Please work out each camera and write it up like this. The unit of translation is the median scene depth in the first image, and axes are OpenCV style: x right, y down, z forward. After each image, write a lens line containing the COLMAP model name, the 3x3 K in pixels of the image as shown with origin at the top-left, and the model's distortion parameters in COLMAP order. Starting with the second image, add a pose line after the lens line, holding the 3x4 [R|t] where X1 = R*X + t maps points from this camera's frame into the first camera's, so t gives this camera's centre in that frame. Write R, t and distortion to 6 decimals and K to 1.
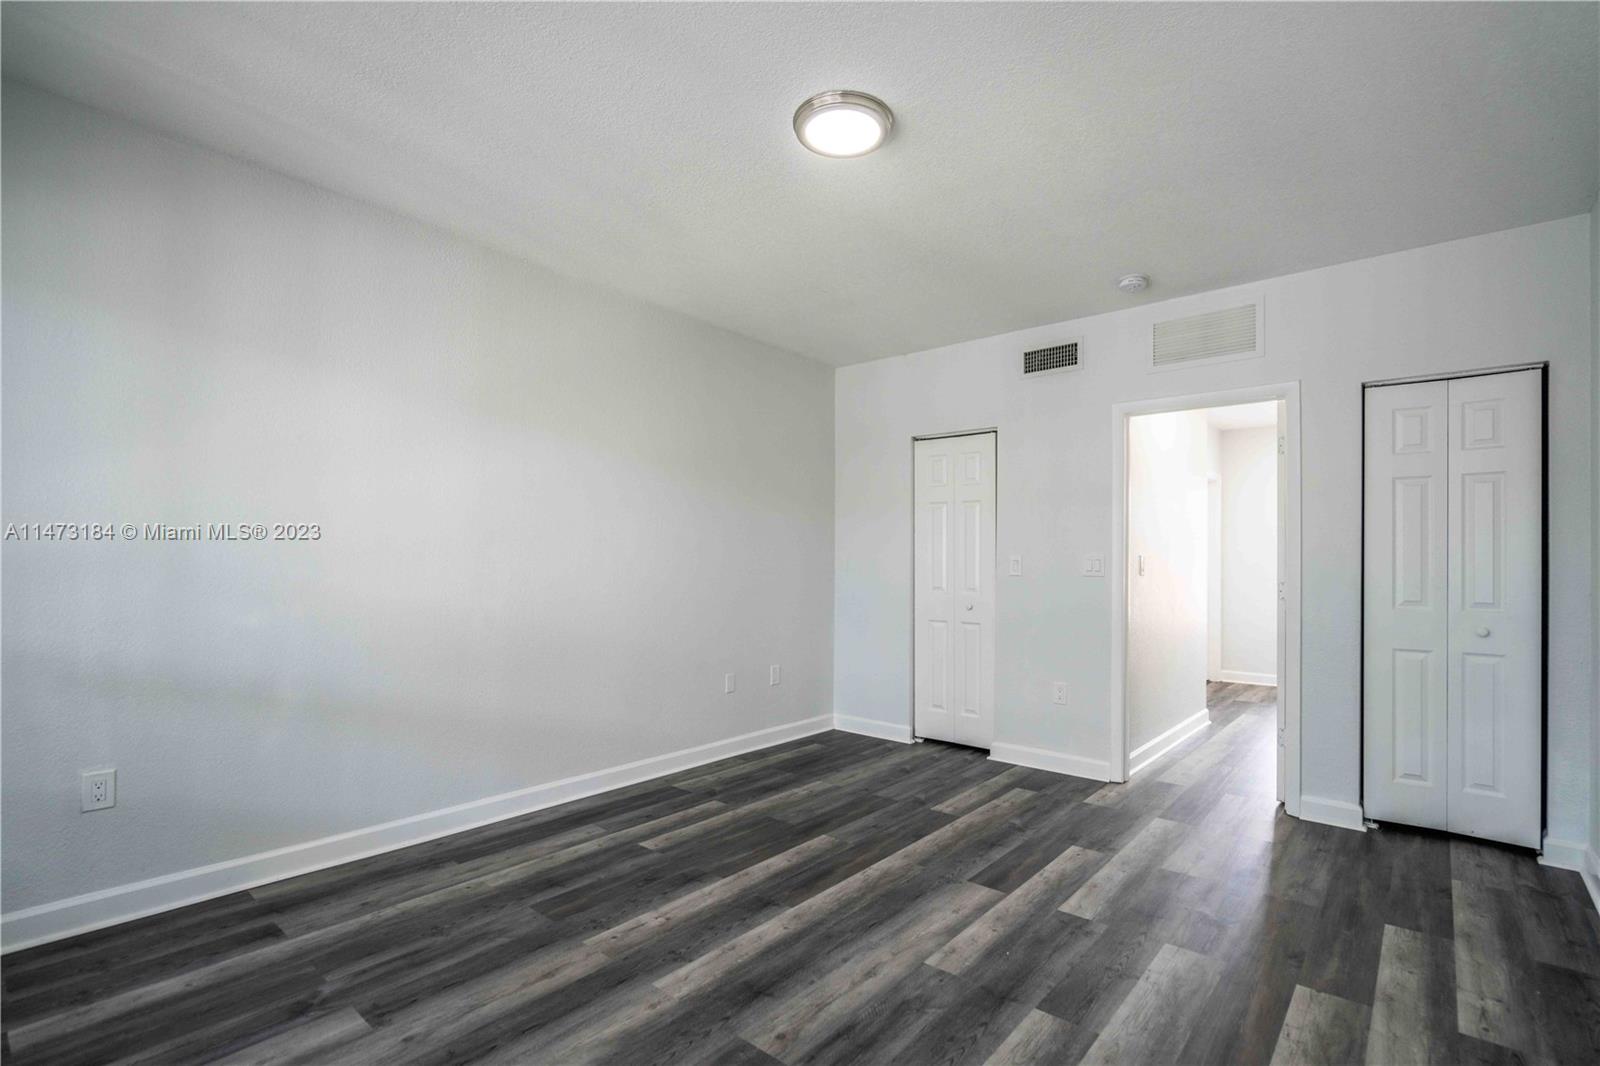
lens RADIAL K [[741.3, 0, 826.1], [0, 741.3, 560.7], [0, 0, 1]] dist [-0.003718, -0.000634]
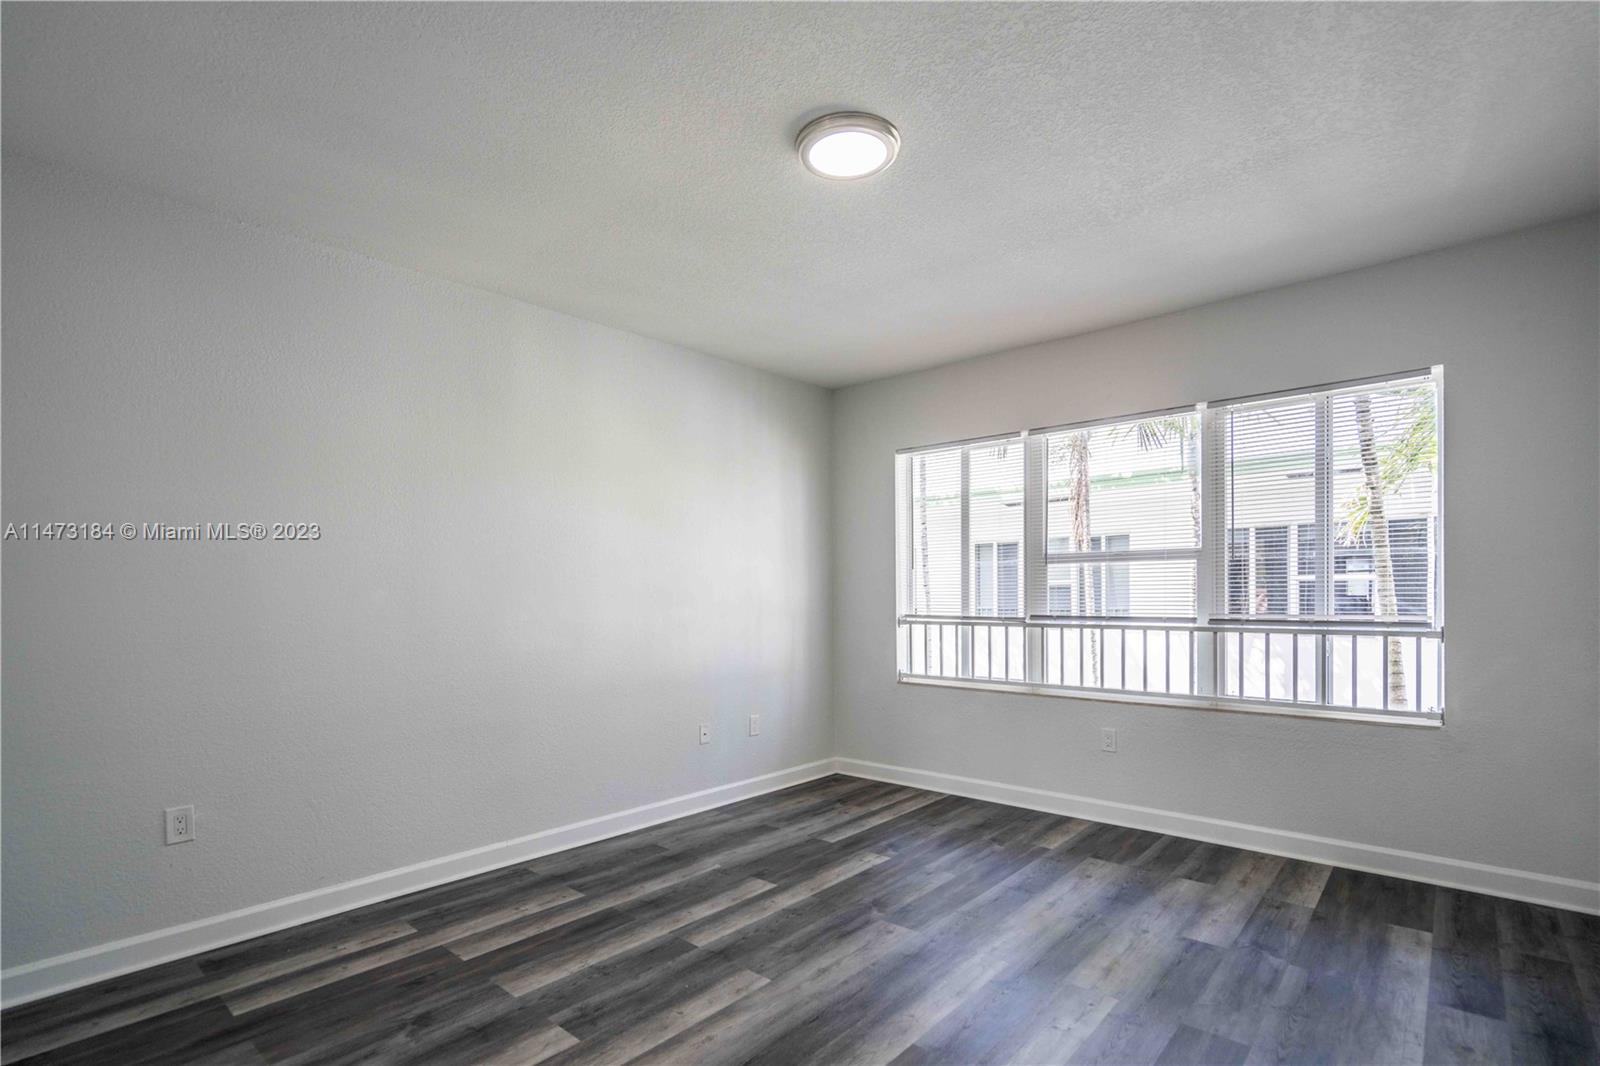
lens RADIAL K [[760.5, 0, 805.1], [0, 760.5, 599.1], [0, 0, 1]] dist [-0.003323, -0.000153]
pose [[-0.999656, 0.000070, 0.026216, 0.041360], [0.000091, 1.000000, 0.000814, -0.006138], [-0.026216, 0.000816, -0.999656, 1.571698]]
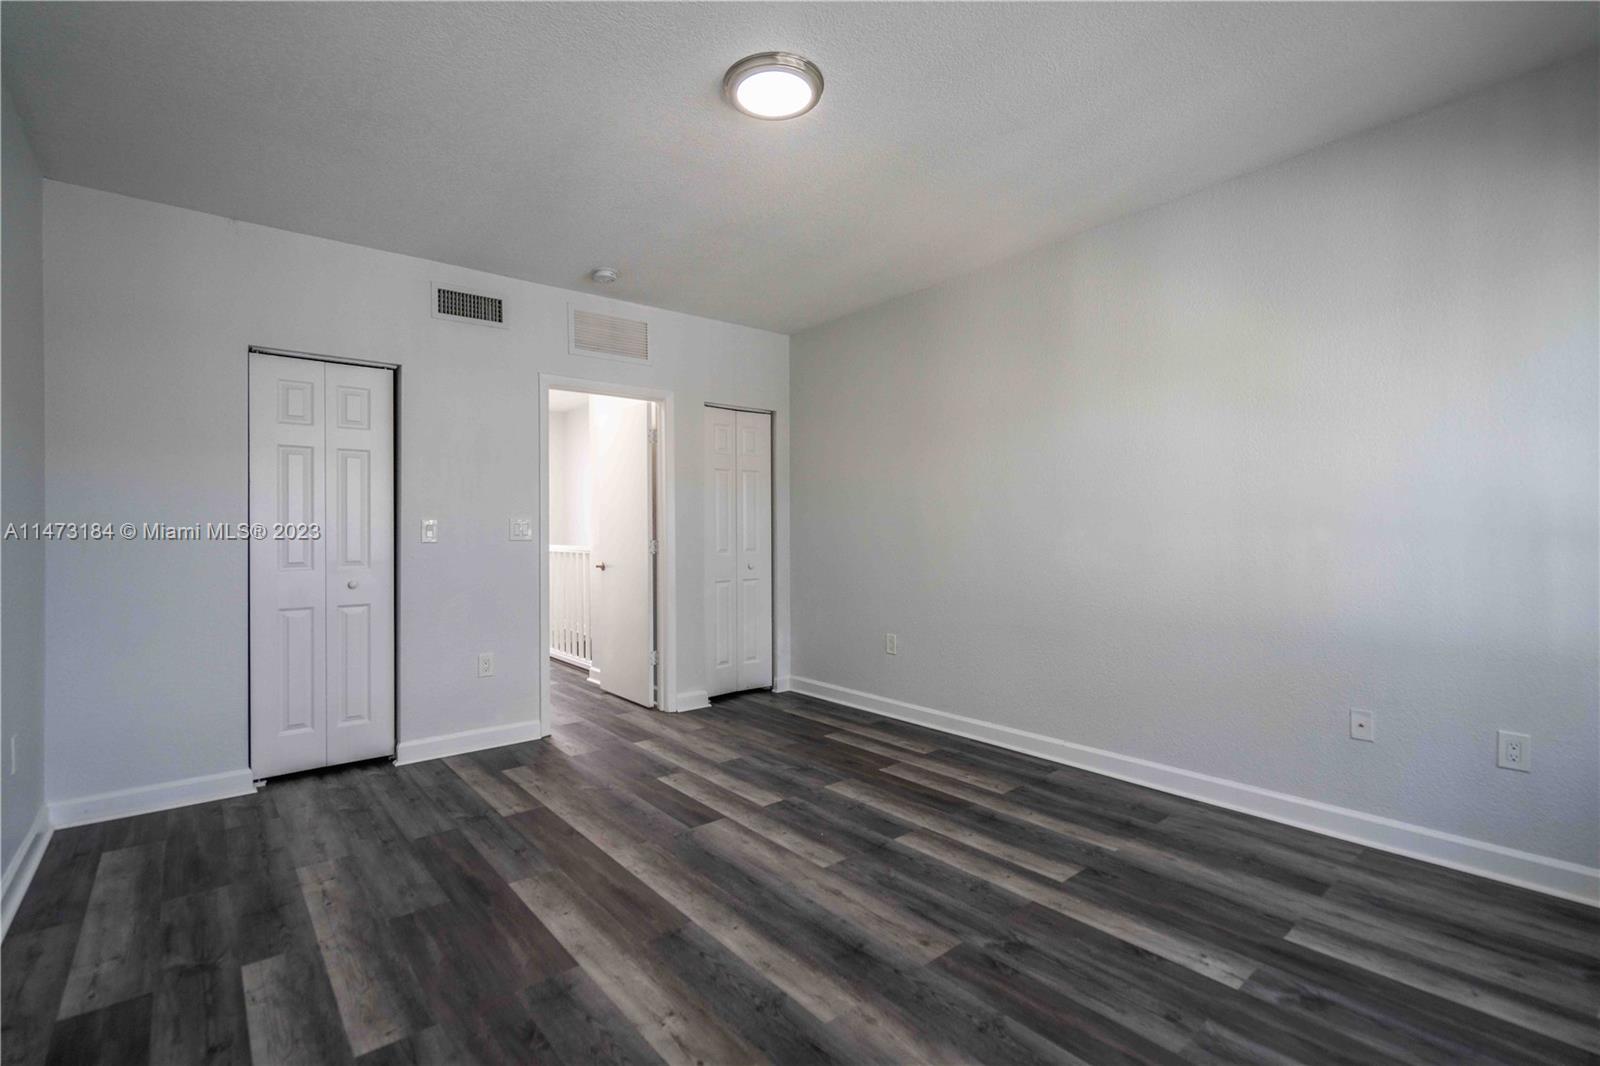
lens RADIAL K [[724.7, 0, 802.3], [0, 724.7, 537.8], [0, 0, 1]] dist [-0.007223, 0.002156]
pose [[0.180208, -0.022719, 0.983366, -0.740377], [0.005750, 0.999740, 0.022043, -0.002992], [-0.983612, 0.001682, 0.180292, 0.620576]]
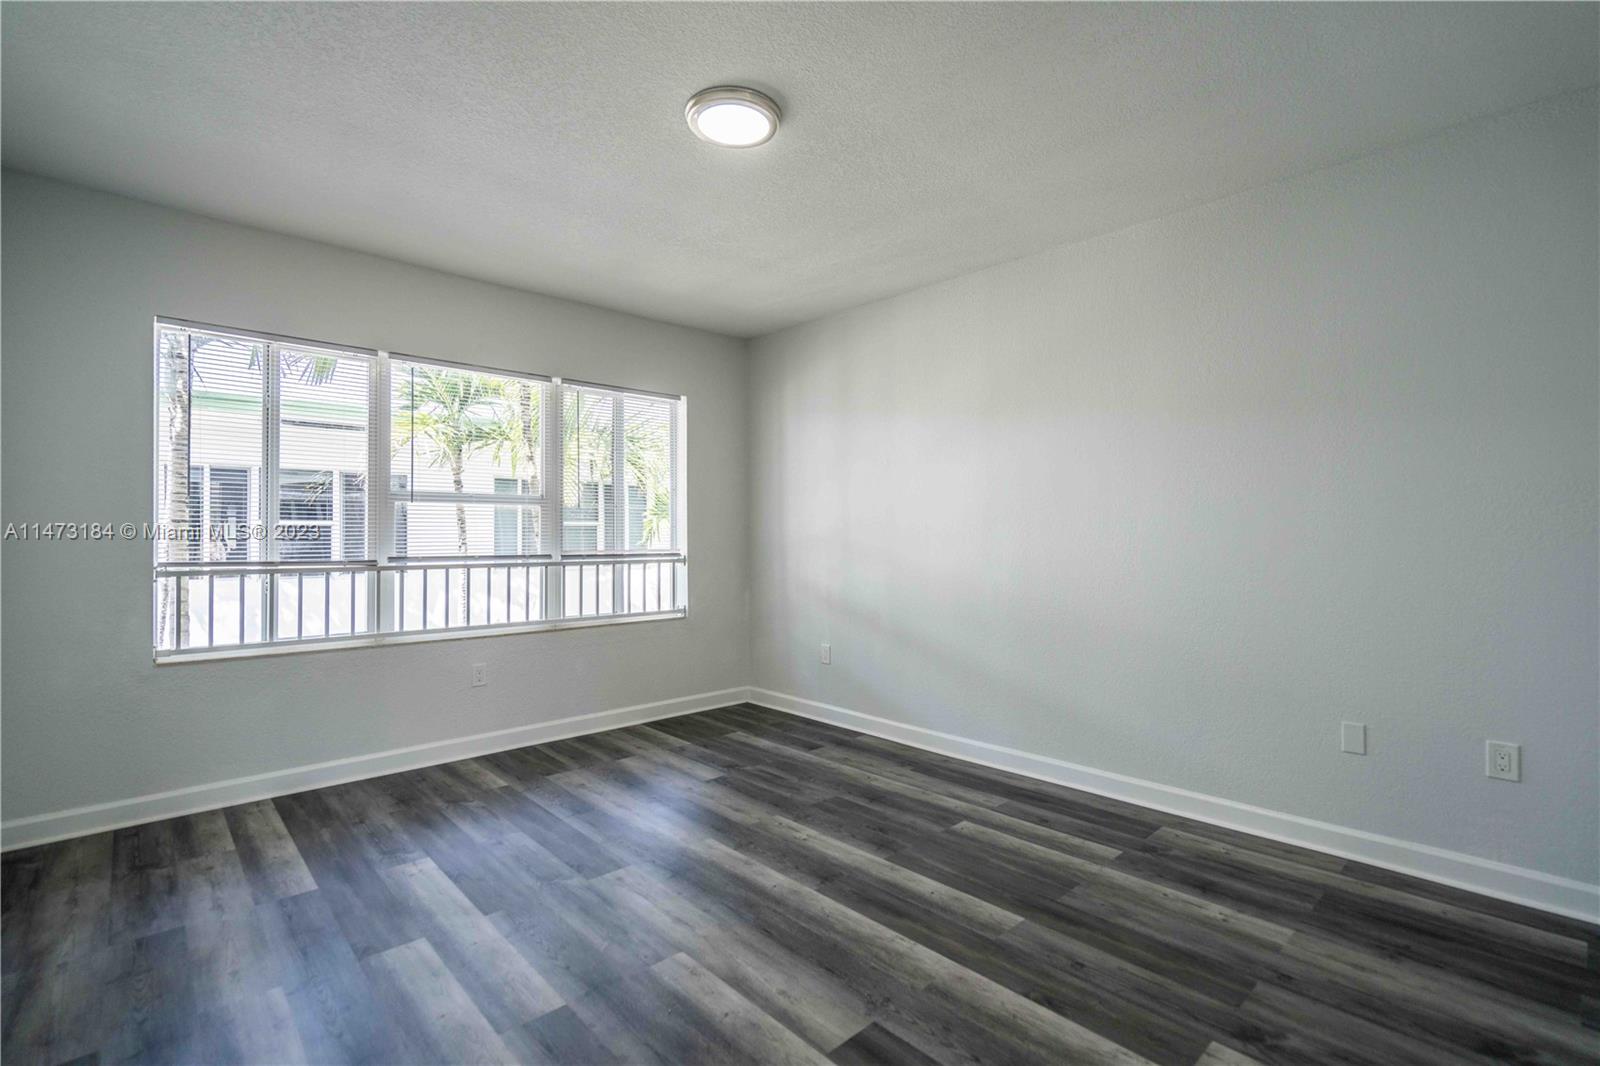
lens RADIAL K [[724.7, 0, 802.3], [0, 724.7, 537.8], [0, 0, 1]] dist [-0.007223, 0.002156]
pose [[-0.133172, -0.003273, -0.991087, 0.794723], [0.005006, 0.999980, -0.003975, 0.000379], [0.991080, -0.005491, -0.133153, 0.966259]]
